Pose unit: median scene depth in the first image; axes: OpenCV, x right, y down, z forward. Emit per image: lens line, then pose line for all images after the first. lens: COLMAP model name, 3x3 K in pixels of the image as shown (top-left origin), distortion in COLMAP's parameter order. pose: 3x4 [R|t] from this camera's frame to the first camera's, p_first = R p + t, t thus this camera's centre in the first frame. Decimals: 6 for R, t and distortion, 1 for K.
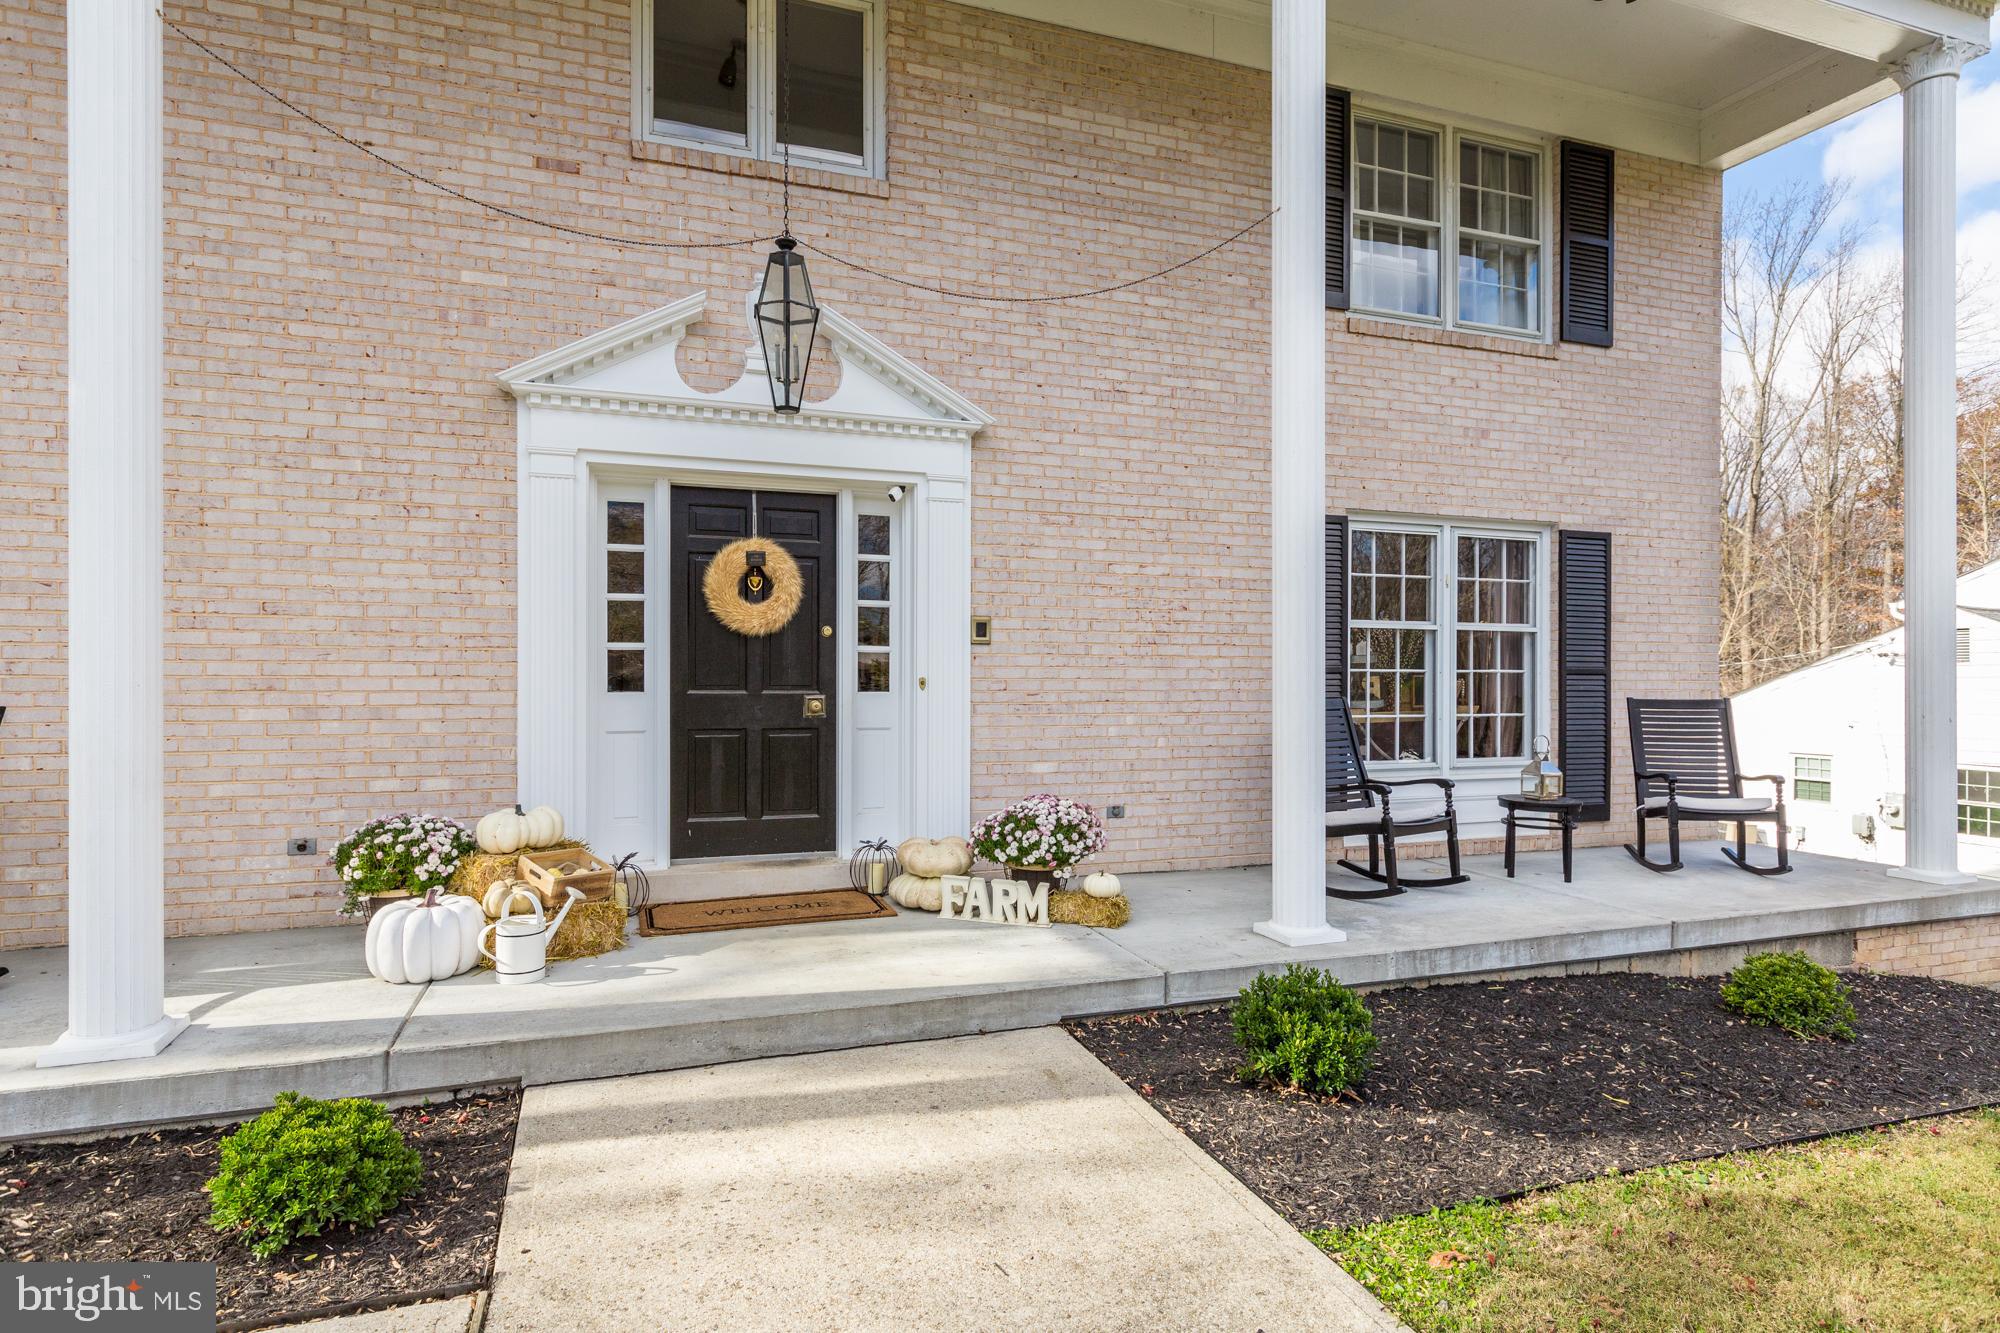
lens RADIAL K [[1118.2, 0, 997.3], [0, 1118.2, 648.4], [0, 0, 1]] dist [0.000989, -0.000844]
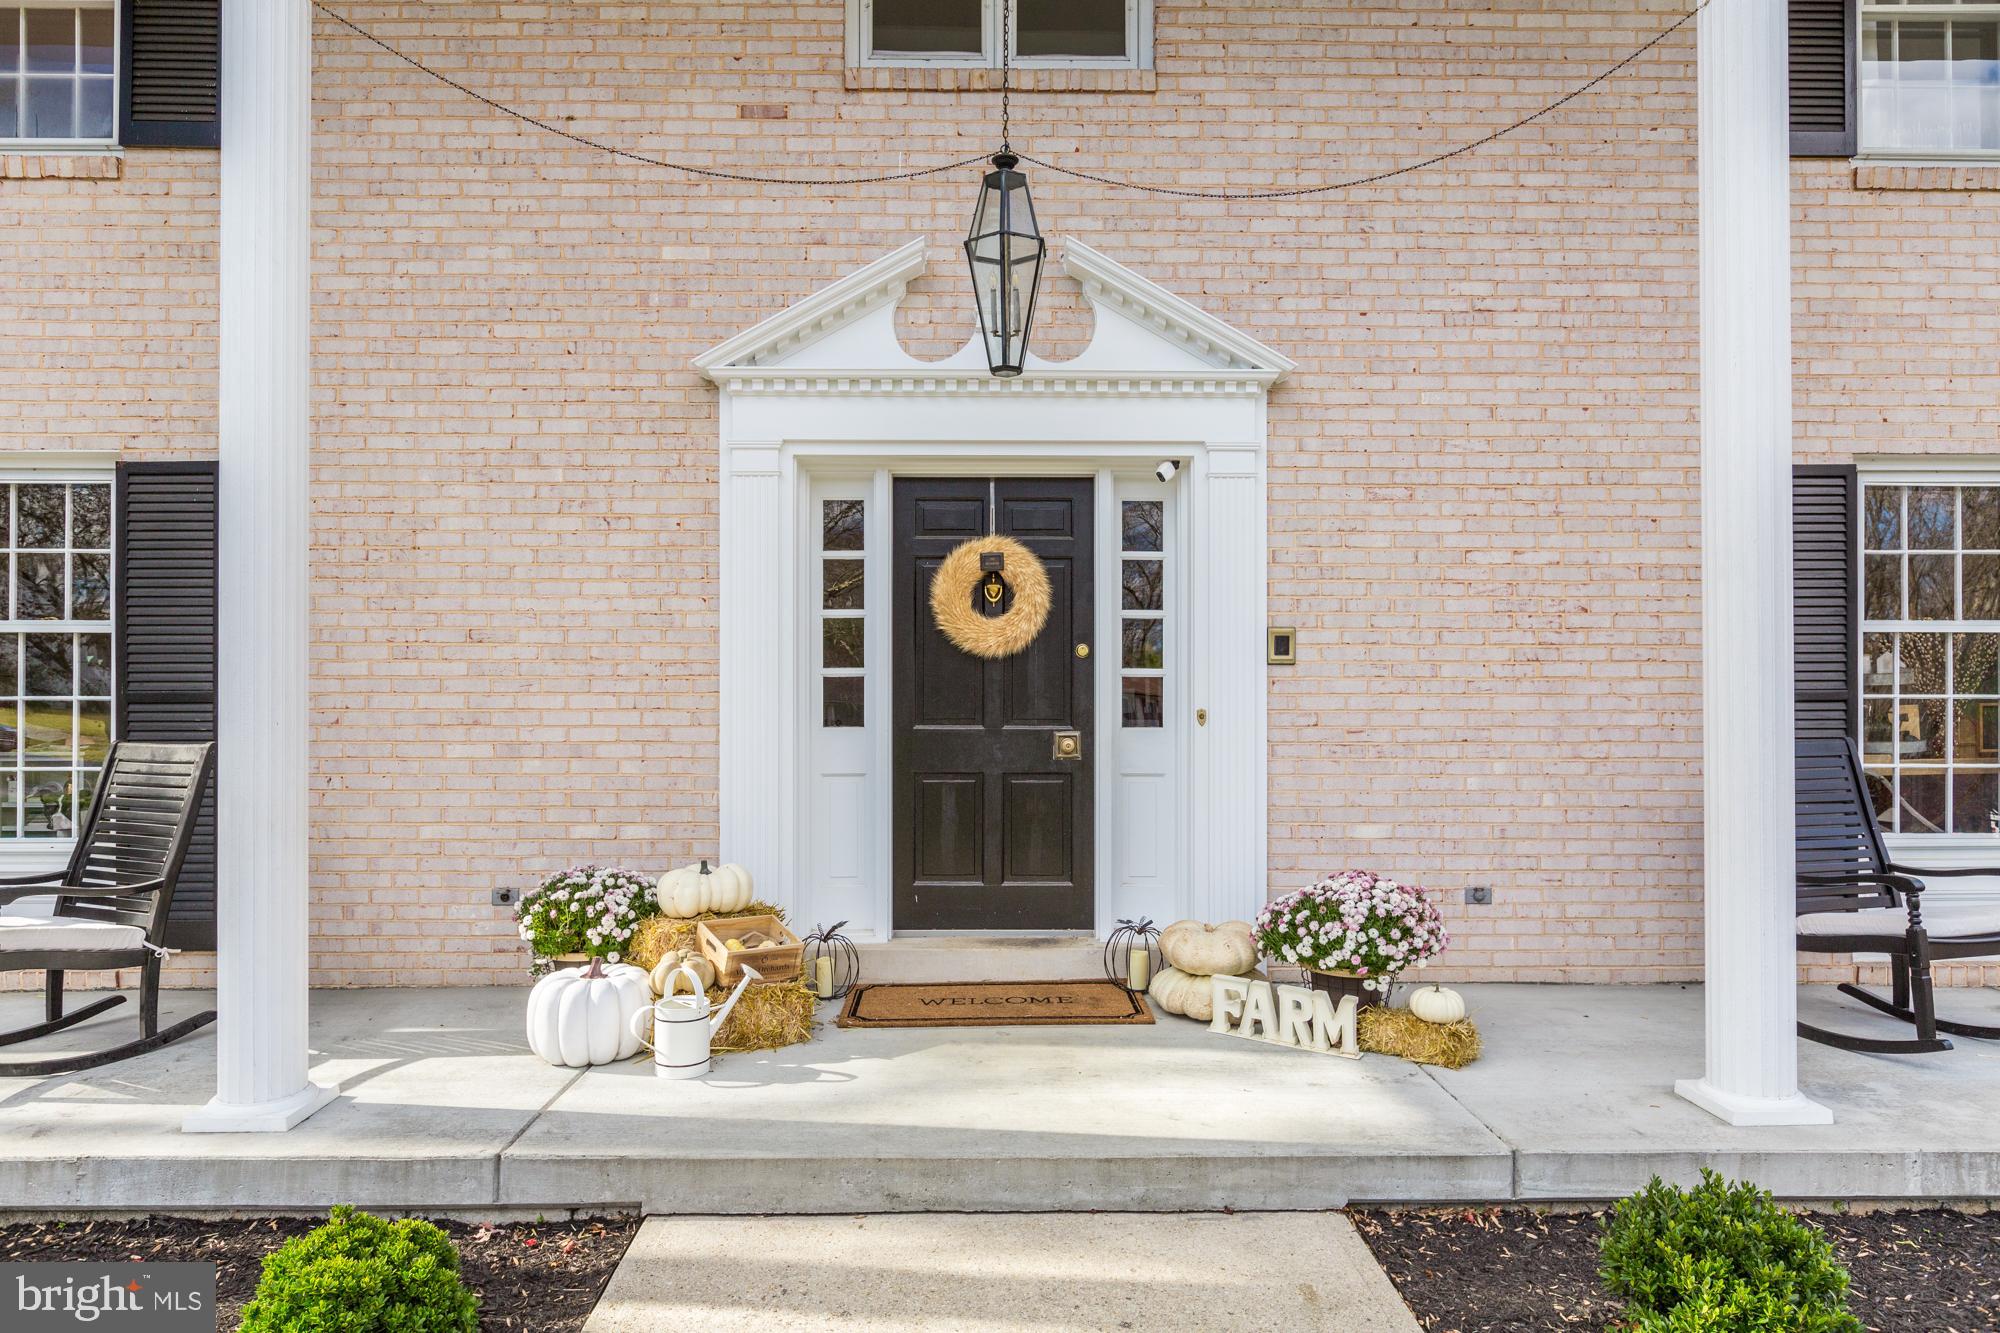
lens RADIAL K [[1186.8, 0, 1085.6], [0, 1186.8, 666.3], [0, 0, 1]] dist [-0.000102, -0.004902]
pose [[0.945260, -0.011289, -0.326123, 0.132298], [0.011776, 0.999931, -0.000480, -0.004088], [0.326106, -0.003387, 0.945327, 0.223210]]
